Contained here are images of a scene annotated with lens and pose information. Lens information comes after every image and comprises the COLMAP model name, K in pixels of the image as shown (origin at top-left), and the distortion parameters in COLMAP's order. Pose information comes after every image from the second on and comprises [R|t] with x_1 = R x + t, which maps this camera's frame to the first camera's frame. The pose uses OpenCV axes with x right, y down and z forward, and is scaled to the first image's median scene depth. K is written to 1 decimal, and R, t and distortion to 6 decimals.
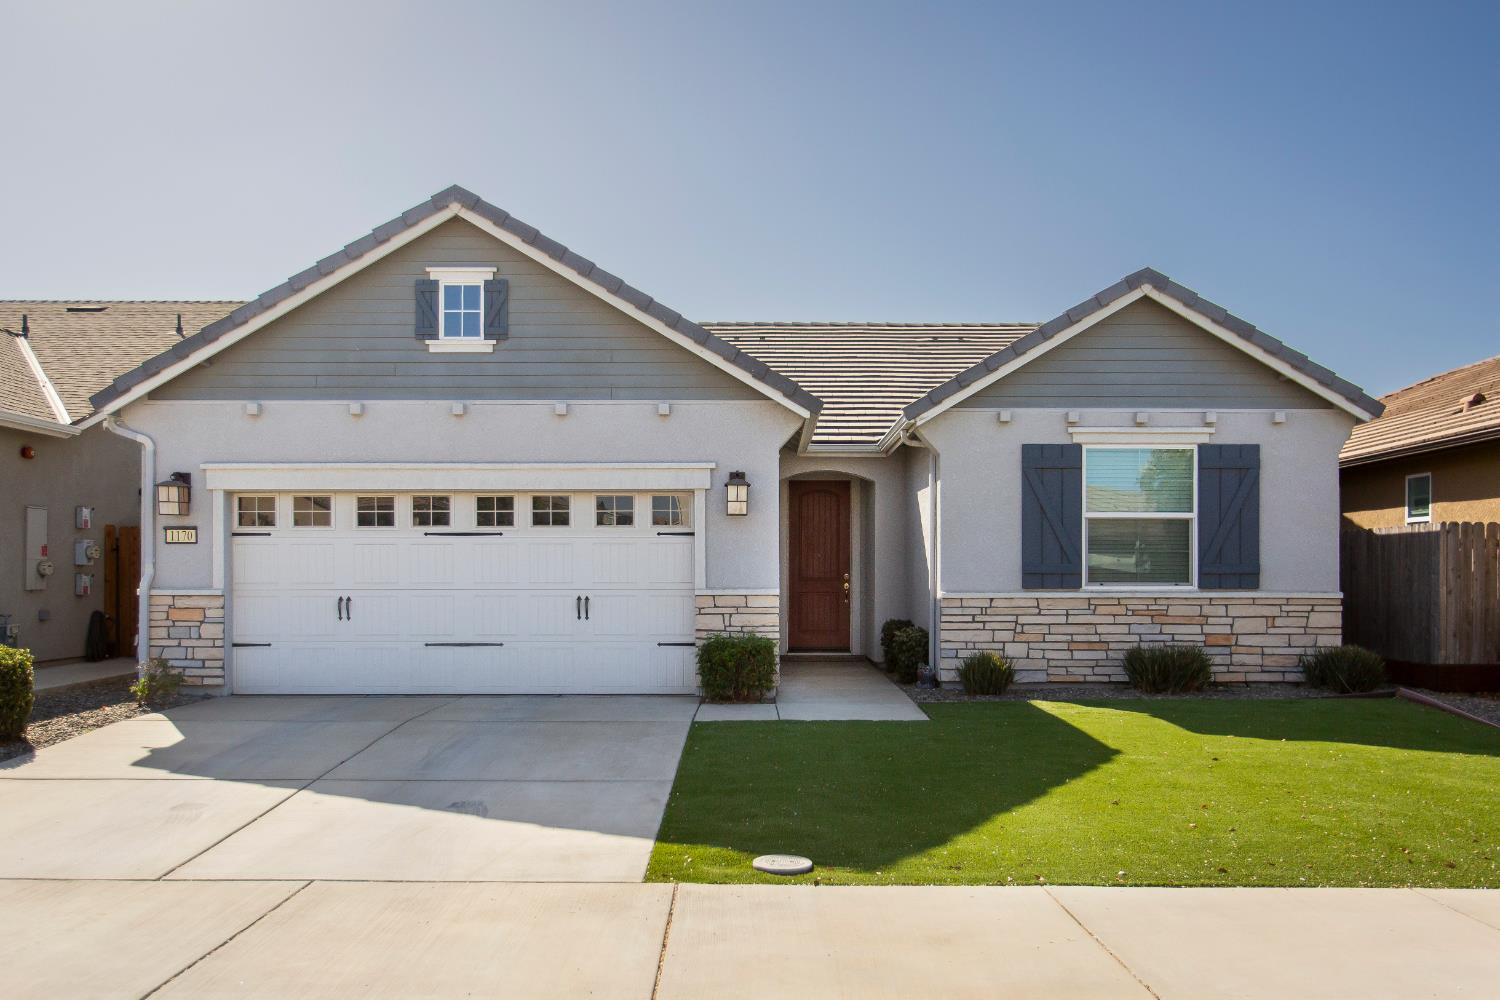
lens RADIAL K [[1003.8, 0, 747.8], [0, 1003.8, 564.3], [0, 0, 1]] dist [0.003790, 0.000259]
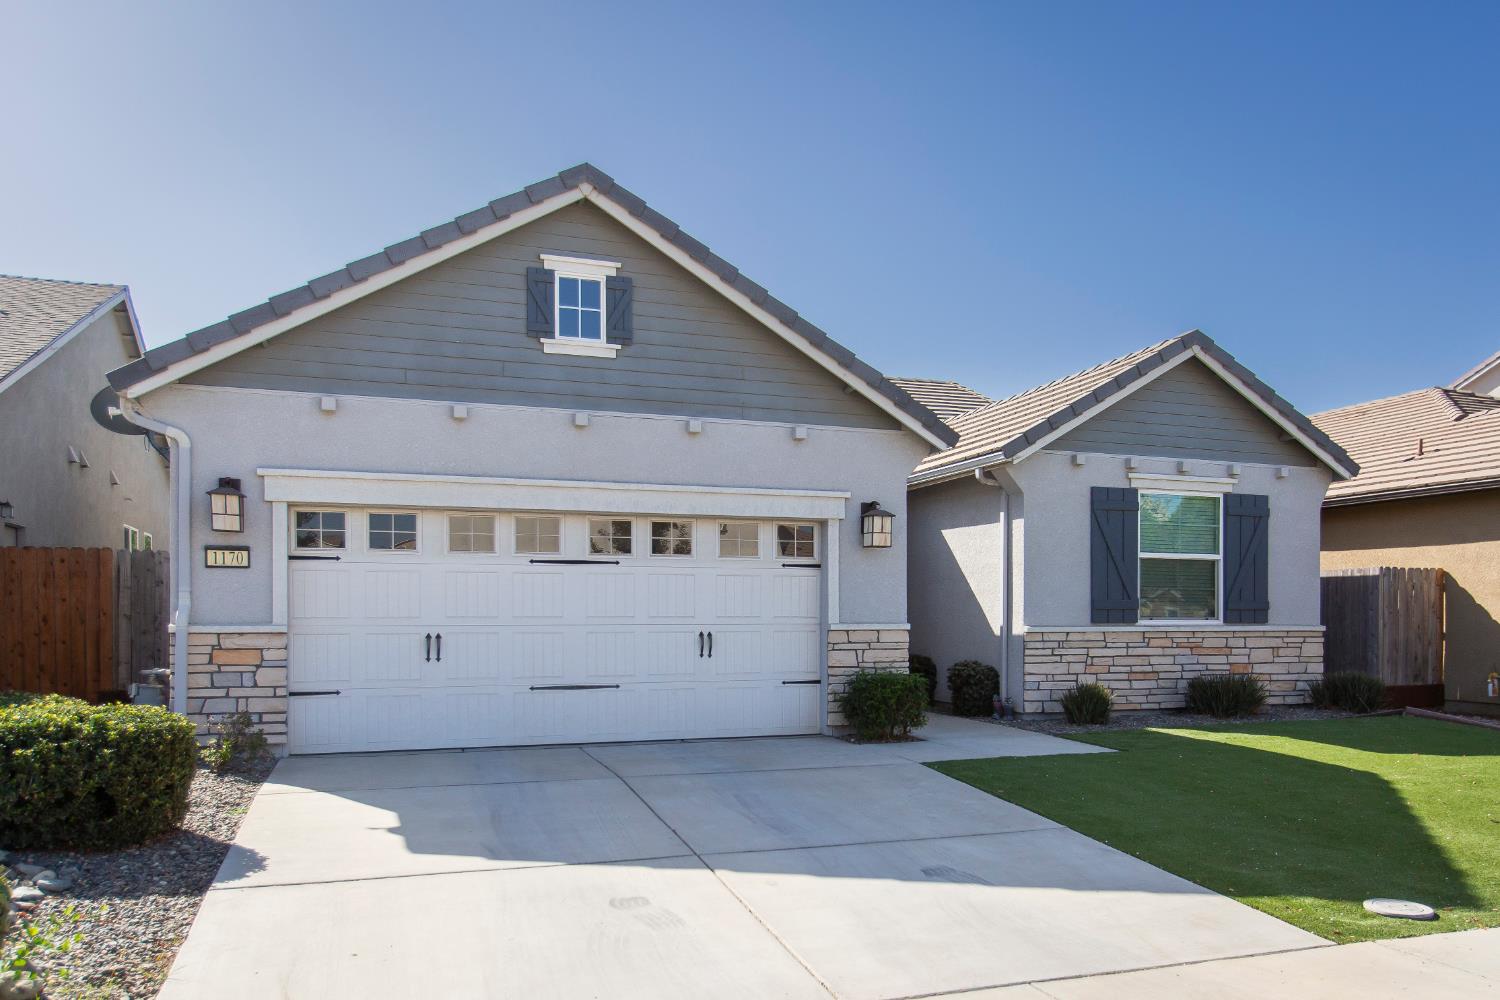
lens RADIAL K [[955.9, 0, 750.5], [0, 955.9, 610.7], [0, 0, 1]] dist [-0.001006, 0.000597]
pose [[0.954126, 0.002358, 0.299395, -0.391117], [-0.004653, 0.999965, 0.006953, 0.006080], [-0.299369, -0.008027, 0.954104, 0.154123]]
